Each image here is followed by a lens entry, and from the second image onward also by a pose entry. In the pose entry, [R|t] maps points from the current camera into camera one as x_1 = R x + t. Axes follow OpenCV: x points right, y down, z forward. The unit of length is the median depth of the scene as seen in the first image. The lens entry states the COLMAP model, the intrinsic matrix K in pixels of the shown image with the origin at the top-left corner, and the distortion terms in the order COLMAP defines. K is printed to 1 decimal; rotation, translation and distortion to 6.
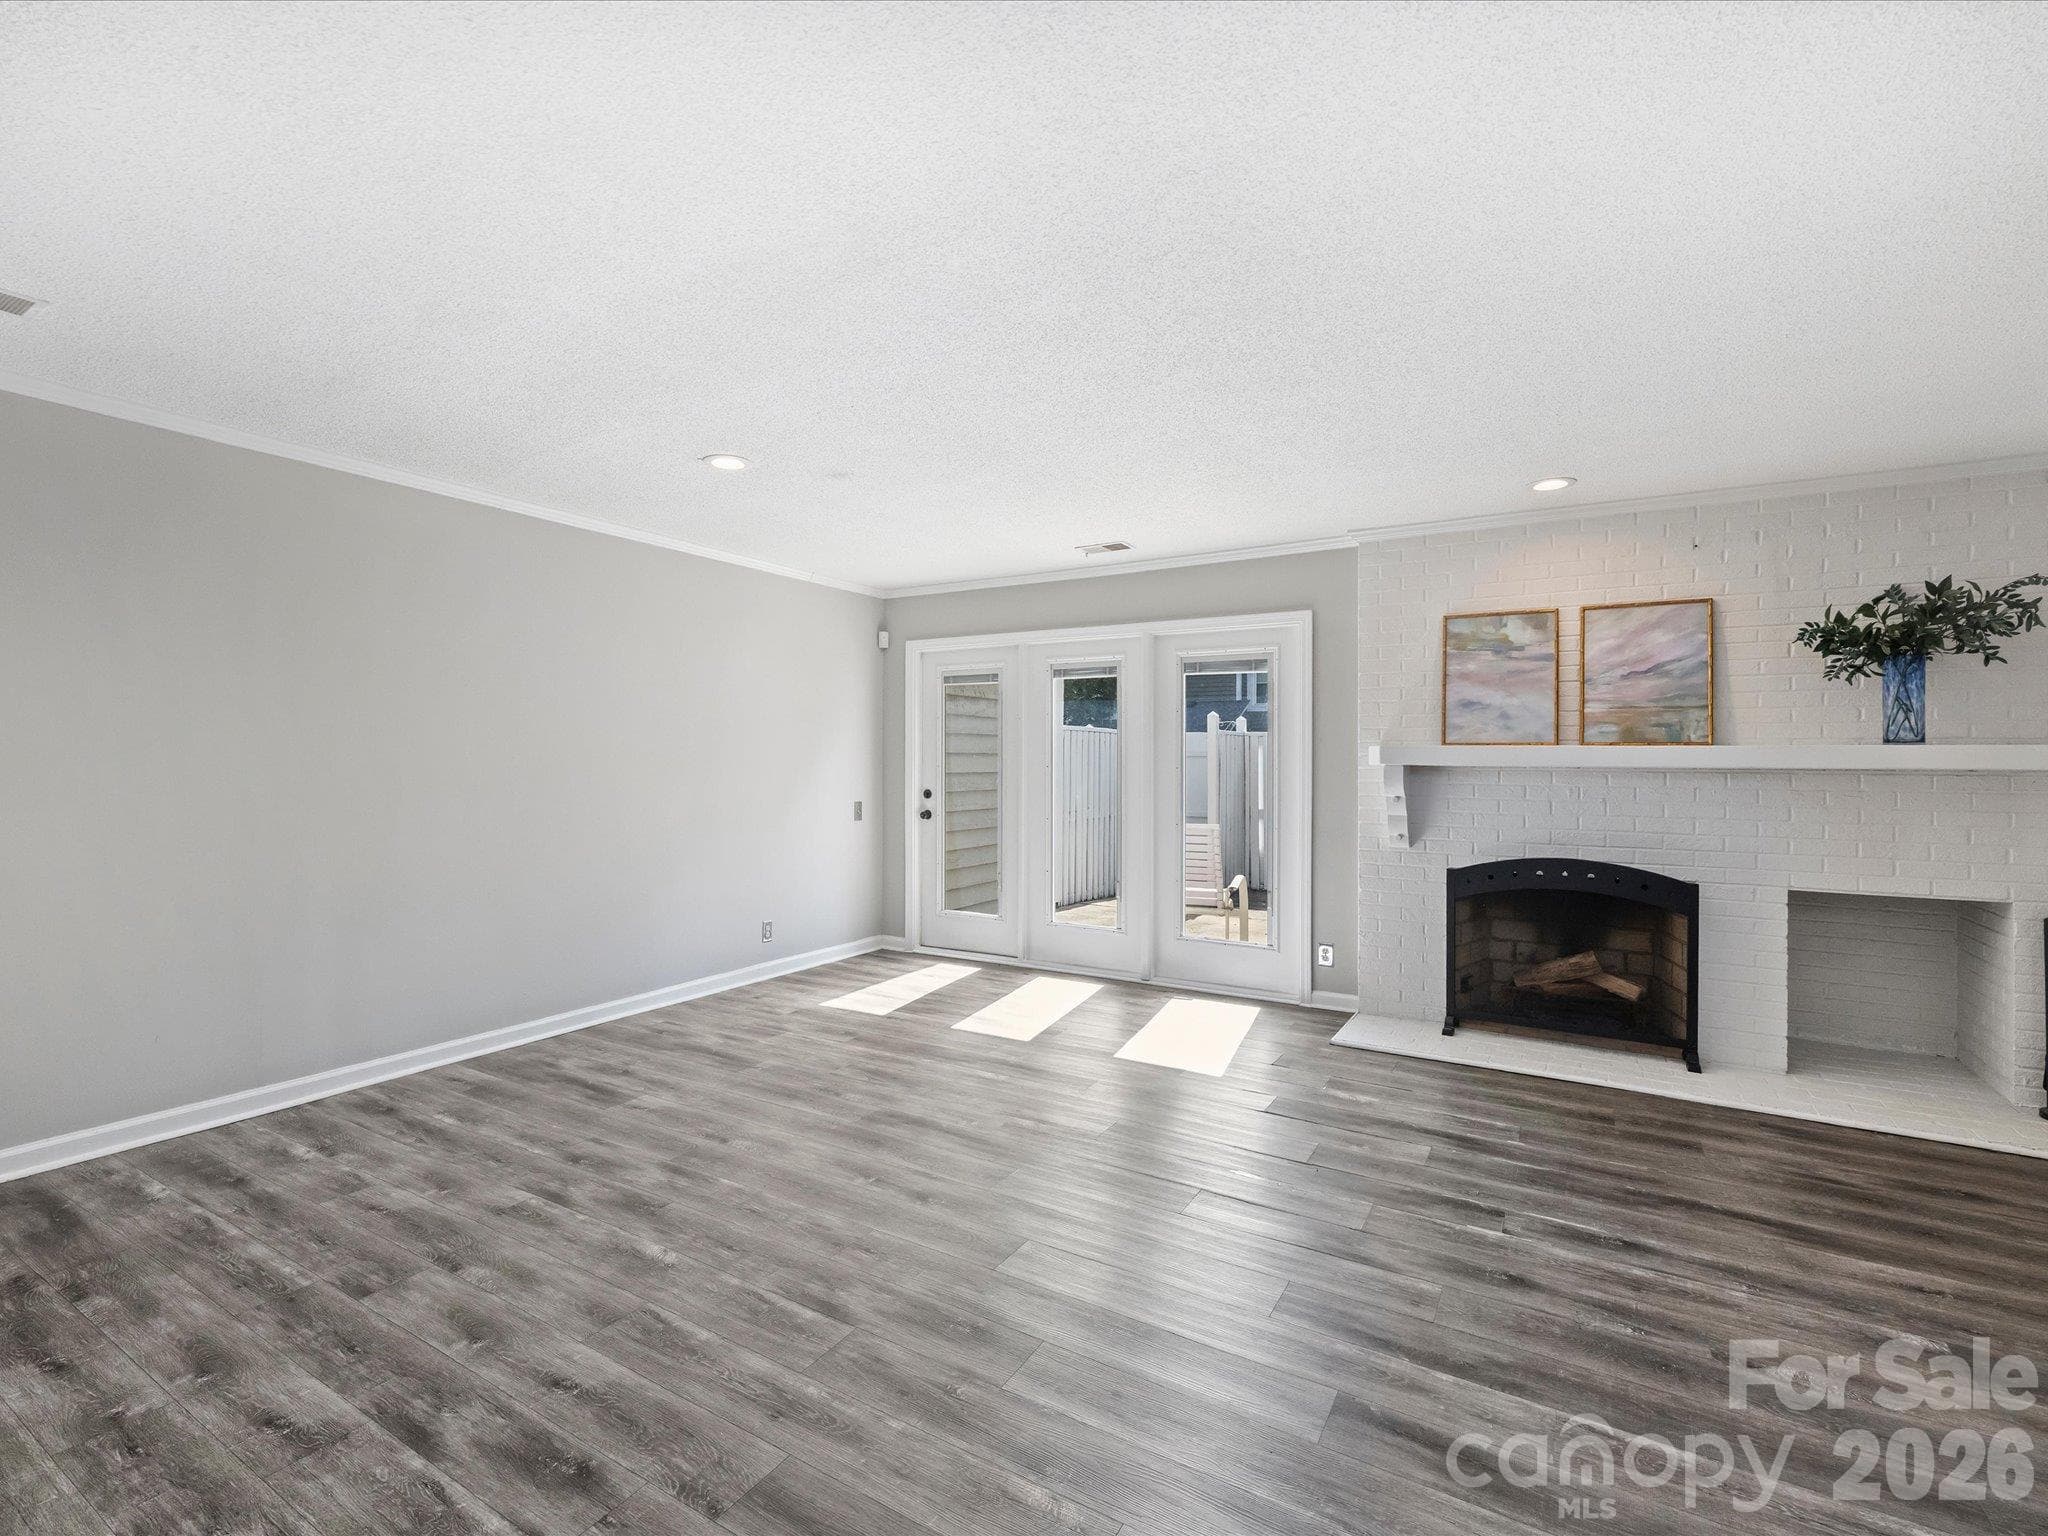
lens RADIAL K [[931.4, 0, 1031.6], [0, 931.4, 763.5], [0, 0, 1]] dist [0.000097, 0.000043]
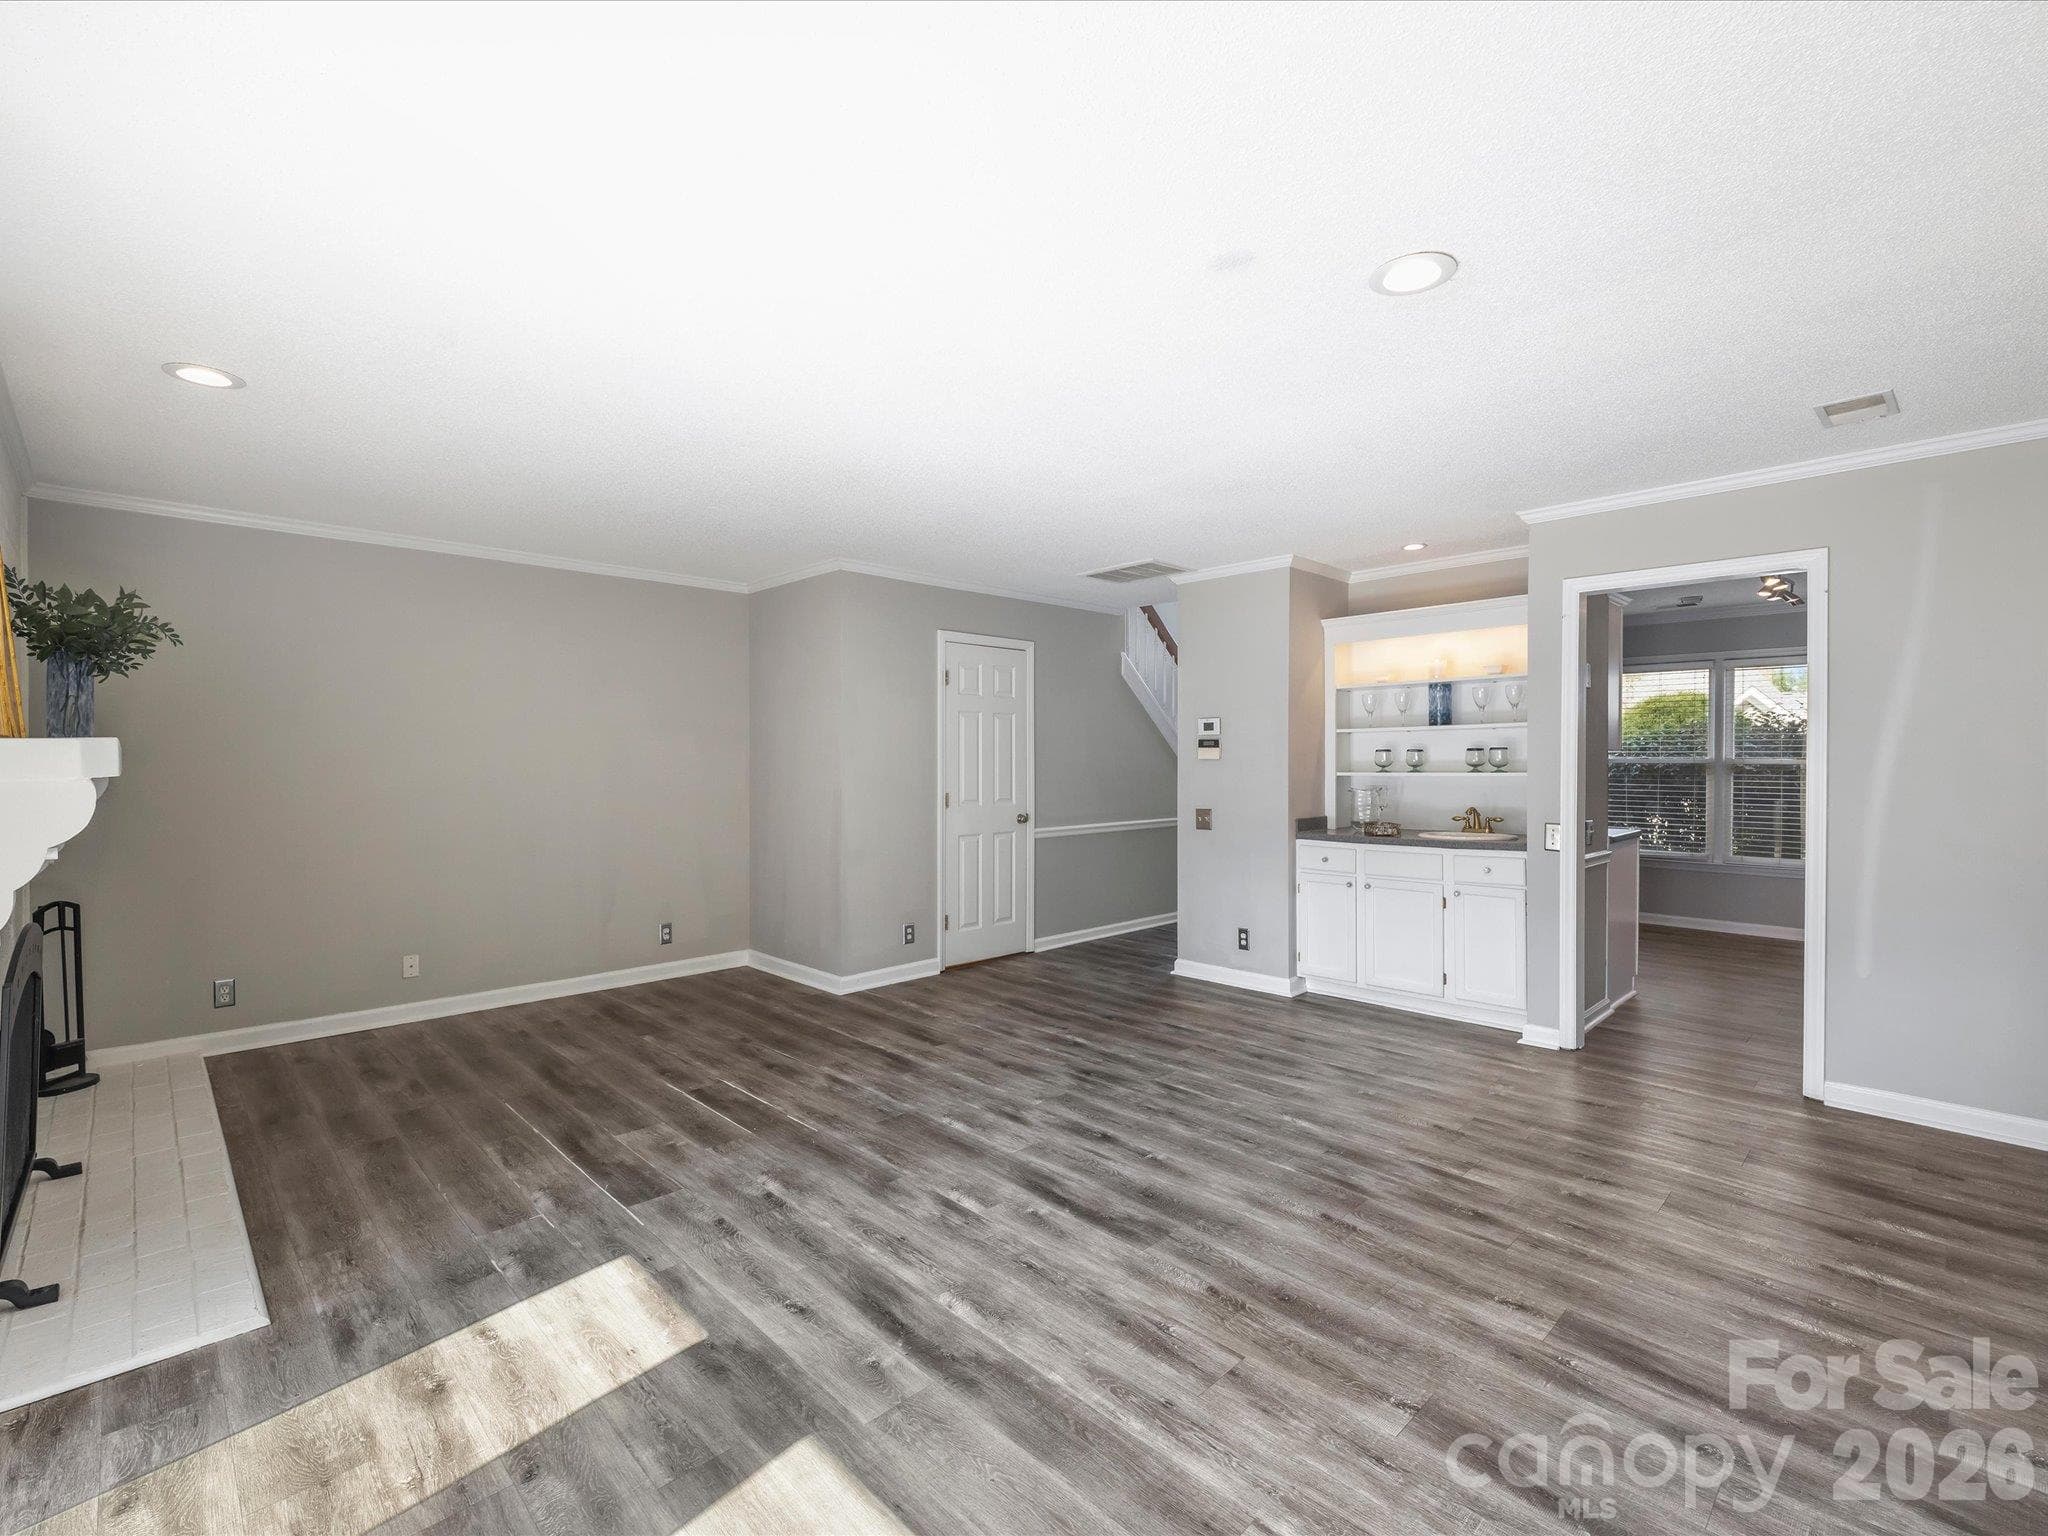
lens RADIAL K [[931.4, 0, 1032.9], [0, 931.4, 769.8], [0, 0, 1]] dist [0.000097, 0.000043]
pose [[-0.965493, -0.010127, 0.260233, -0.330600], [-0.008262, 0.999932, 0.008259, -0.008727], [-0.260299, 0.005824, -0.965511, 2.160388]]
